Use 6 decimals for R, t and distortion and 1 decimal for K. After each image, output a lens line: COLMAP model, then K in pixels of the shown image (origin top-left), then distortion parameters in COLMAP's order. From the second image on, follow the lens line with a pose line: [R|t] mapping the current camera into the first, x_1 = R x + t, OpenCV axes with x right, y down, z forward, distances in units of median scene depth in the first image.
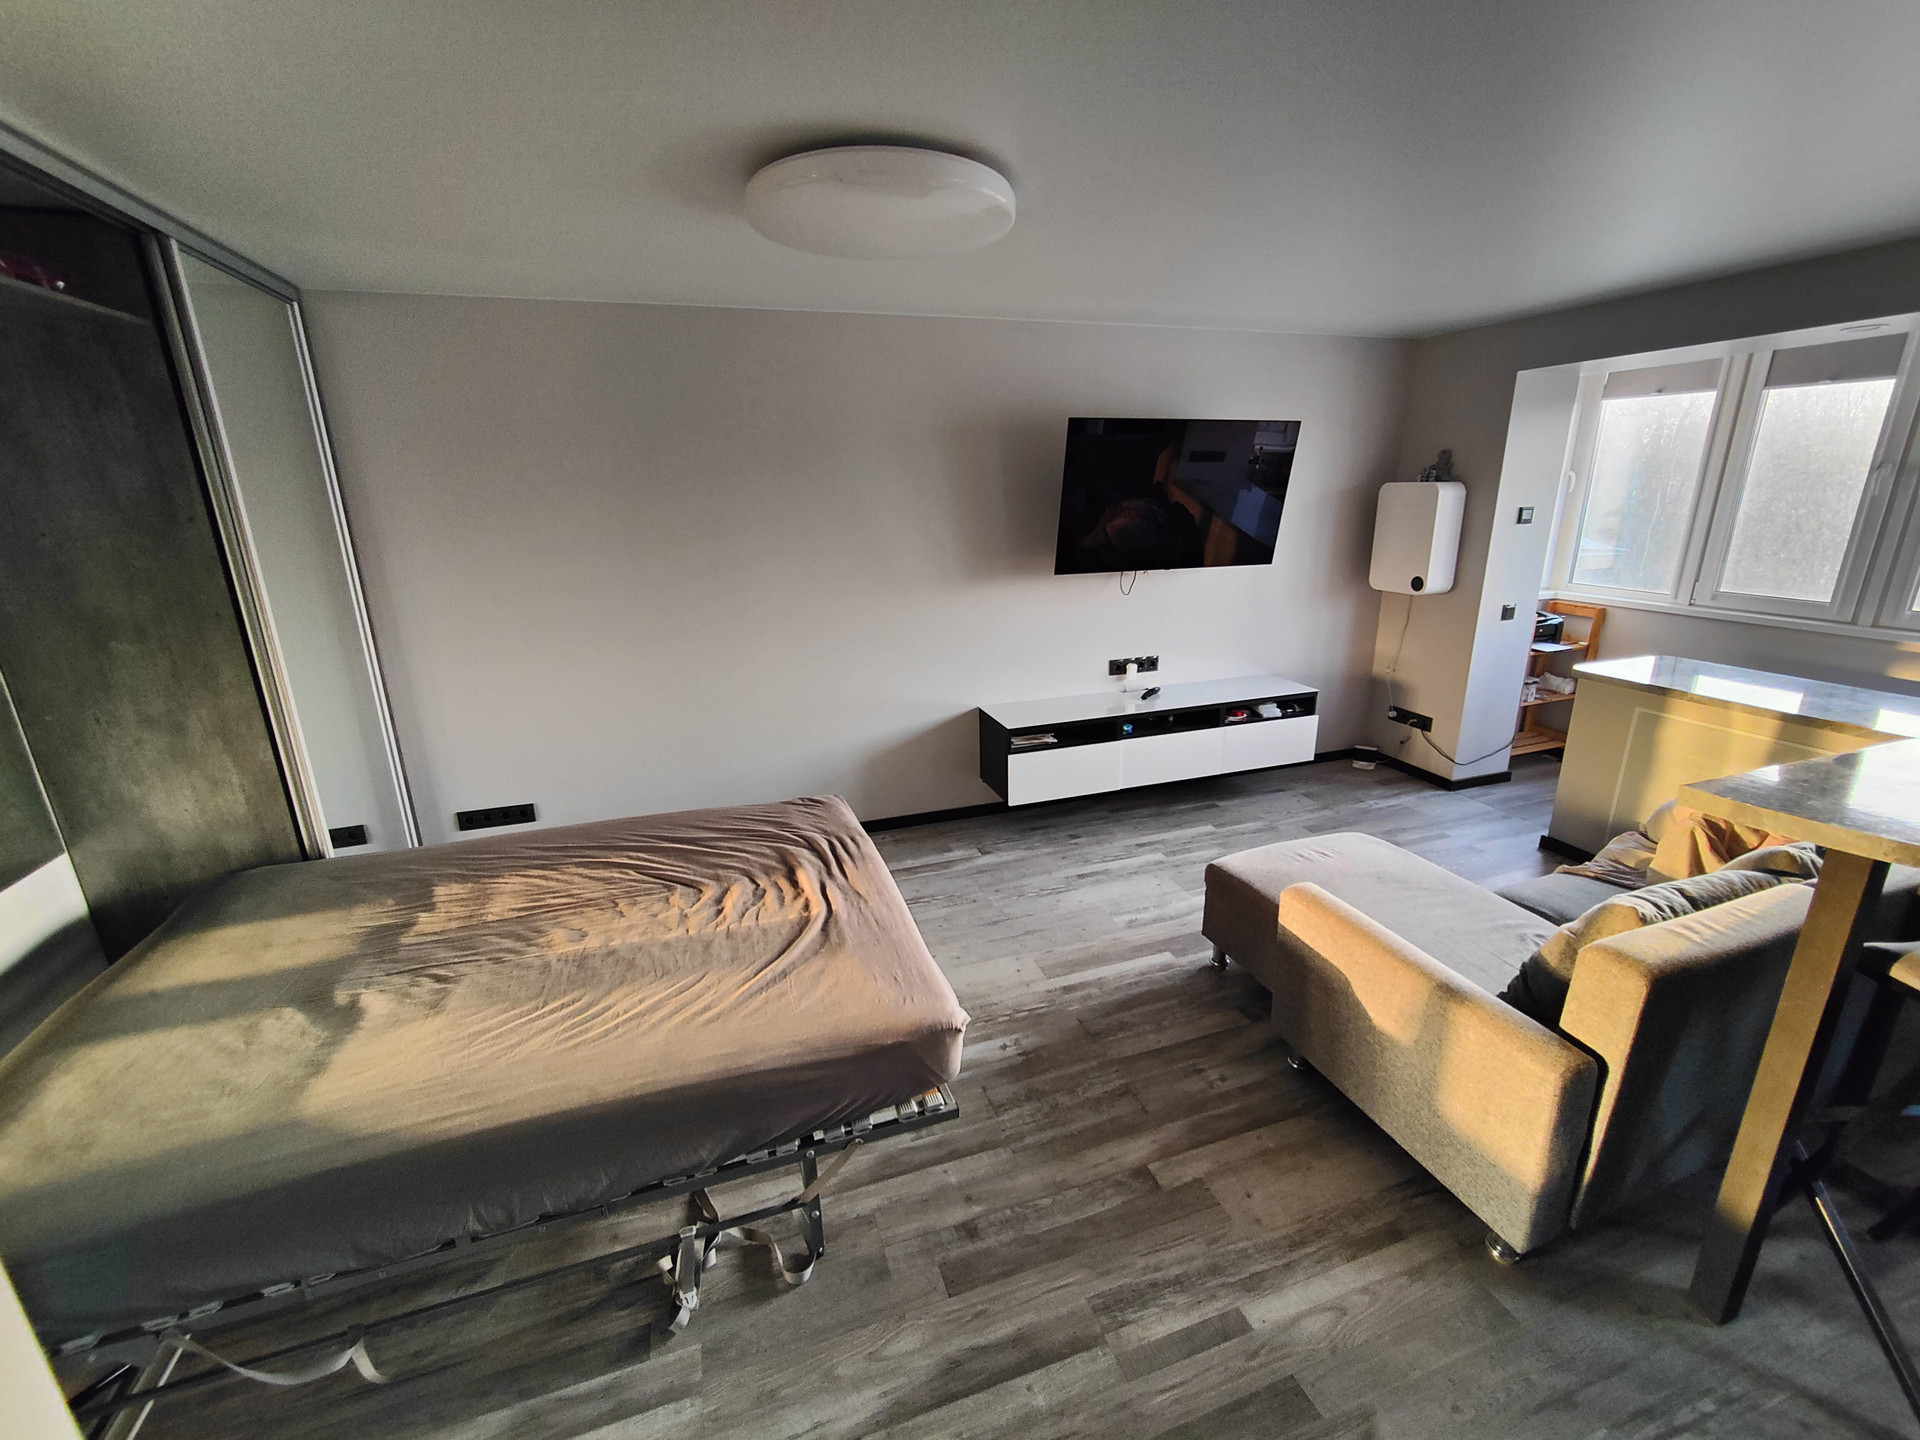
lens RADIAL K [[804.8, 0, 952.8], [0, 804.8, 717.9], [0, 0, 1]] dist [-0.003760, 0.002444]
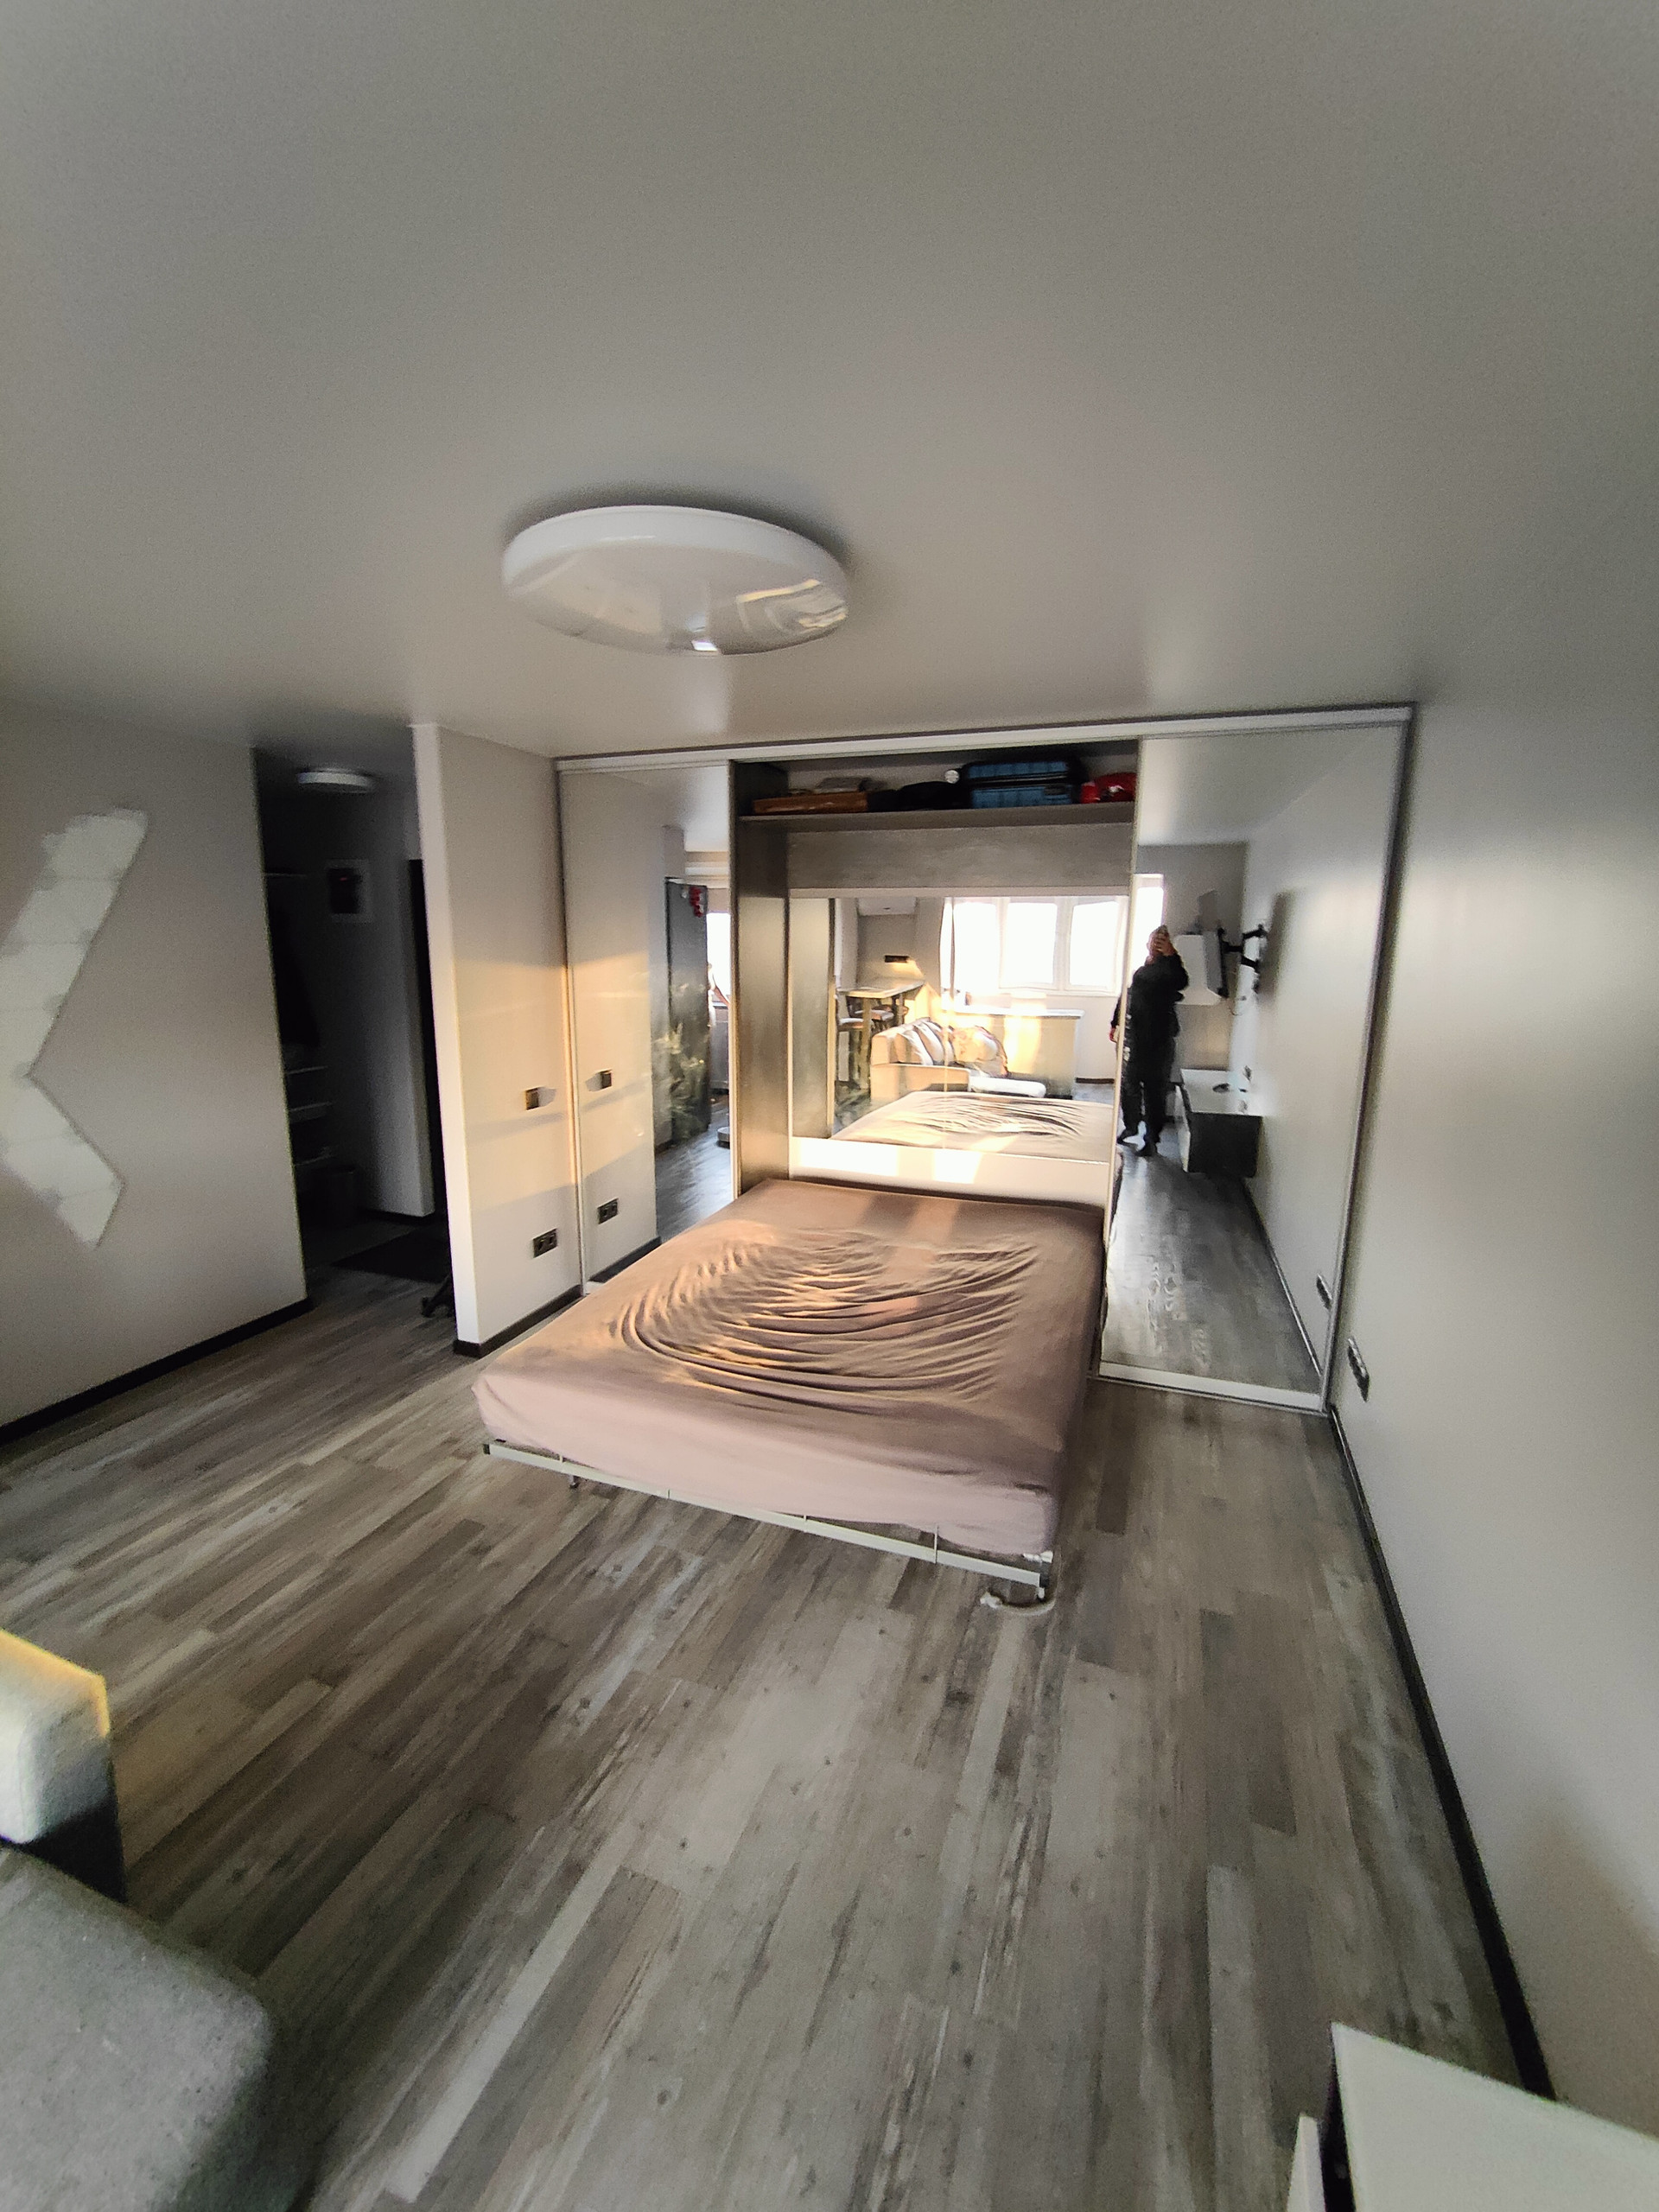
lens RADIAL K [[927.2, 0, 823.9], [0, 927.2, 1093.4], [0, 0, 1]] dist [-0.003760, 0.002444]
pose [[-0.637655, 0.145869, -0.756385, 0.296759], [-0.218882, 0.907126, 0.359463, -0.263795], [0.738571, 0.394773, -0.546505, 0.882193]]
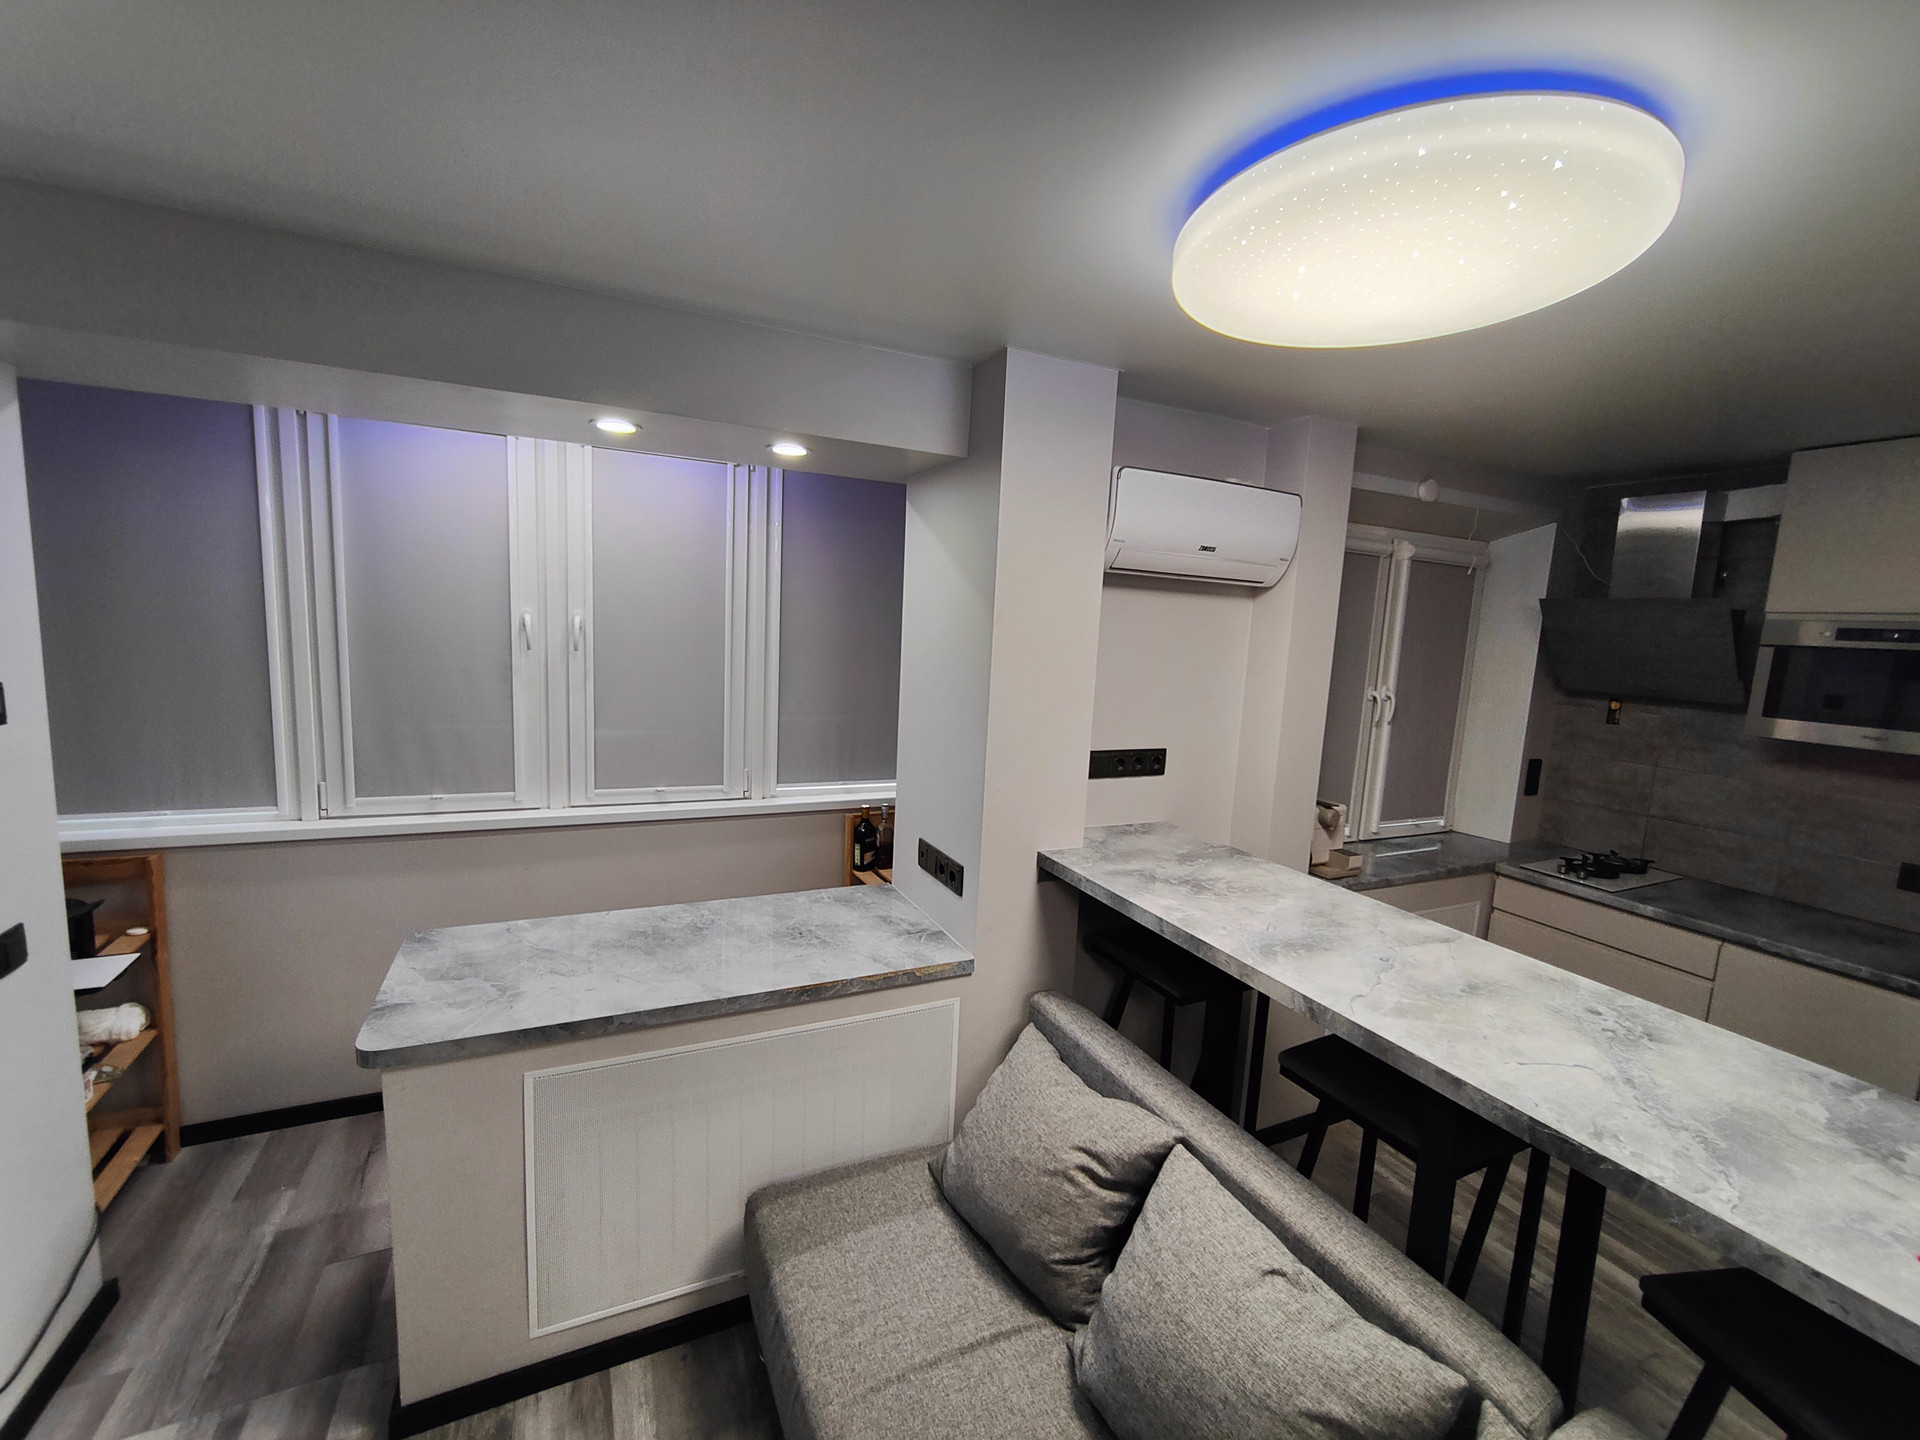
lens RADIAL K [[804.8, 0, 961.3], [0, 804.8, 720.0], [0, 0, 1]] dist [-0.003760, 0.002444]
pose [[-0.118037, -0.109878, 0.986911, 0.289002], [0.238567, 0.961613, 0.135594, -0.190956], [-0.963926, 0.251450, -0.087293, 0.603567]]
